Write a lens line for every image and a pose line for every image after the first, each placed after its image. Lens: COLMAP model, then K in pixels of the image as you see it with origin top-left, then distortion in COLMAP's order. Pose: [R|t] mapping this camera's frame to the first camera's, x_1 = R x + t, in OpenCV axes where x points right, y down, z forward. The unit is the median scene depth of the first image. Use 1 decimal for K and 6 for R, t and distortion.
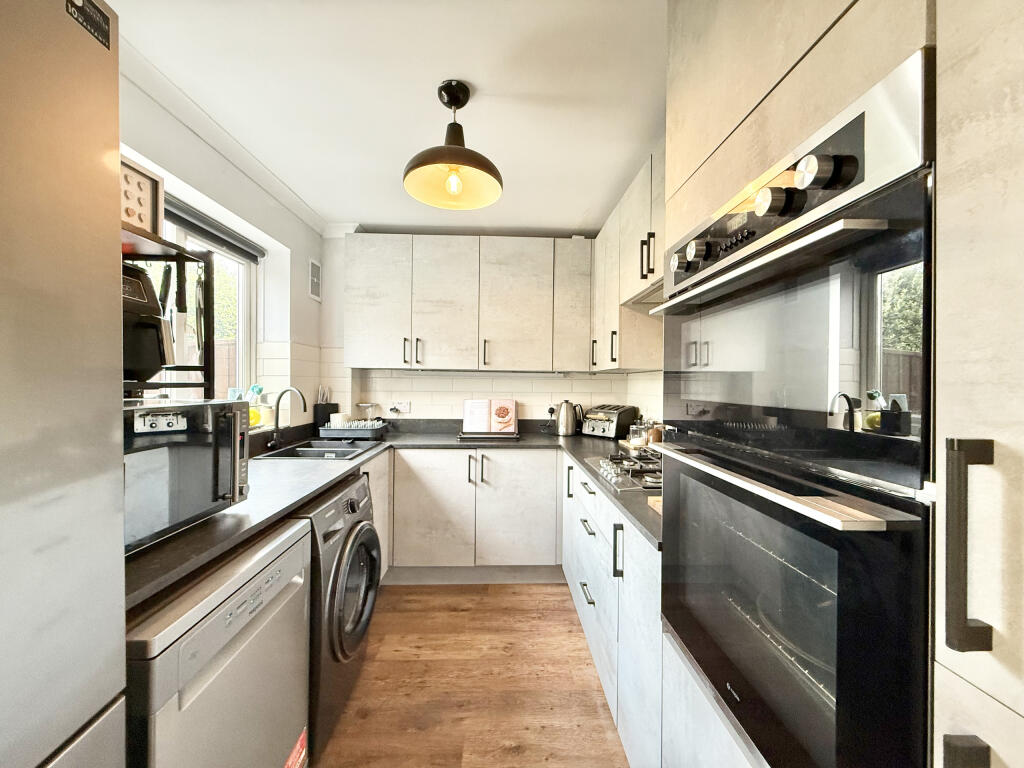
lens RADIAL K [[404.3, 0, 512.0], [0, 404.3, 384.0], [0, 0, 1]] dist [-0.001422, 0.000316]
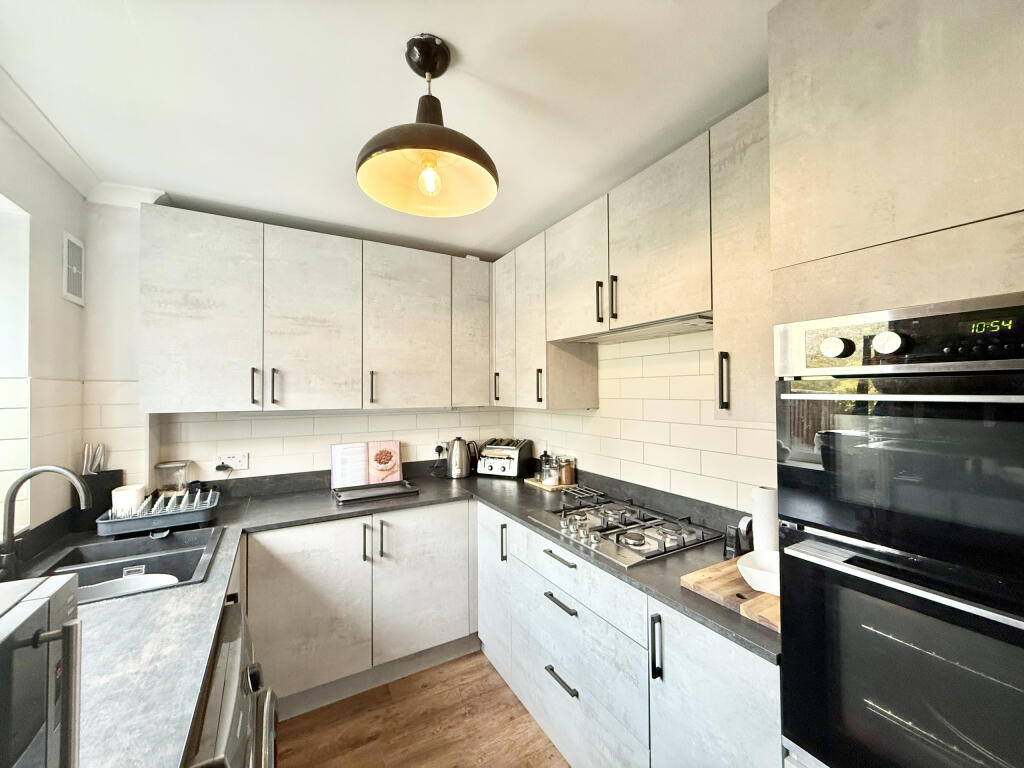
lens RADIAL K [[404.3, 0, 512.0], [0, 404.3, 384.0], [0, 0, 1]] dist [-0.001422, 0.000316]
pose [[0.885314, -0.007394, 0.464935, -0.191707], [0.016686, 0.999735, -0.015874, -0.066852], [-0.464695, 0.021811, 0.885202, 0.168795]]
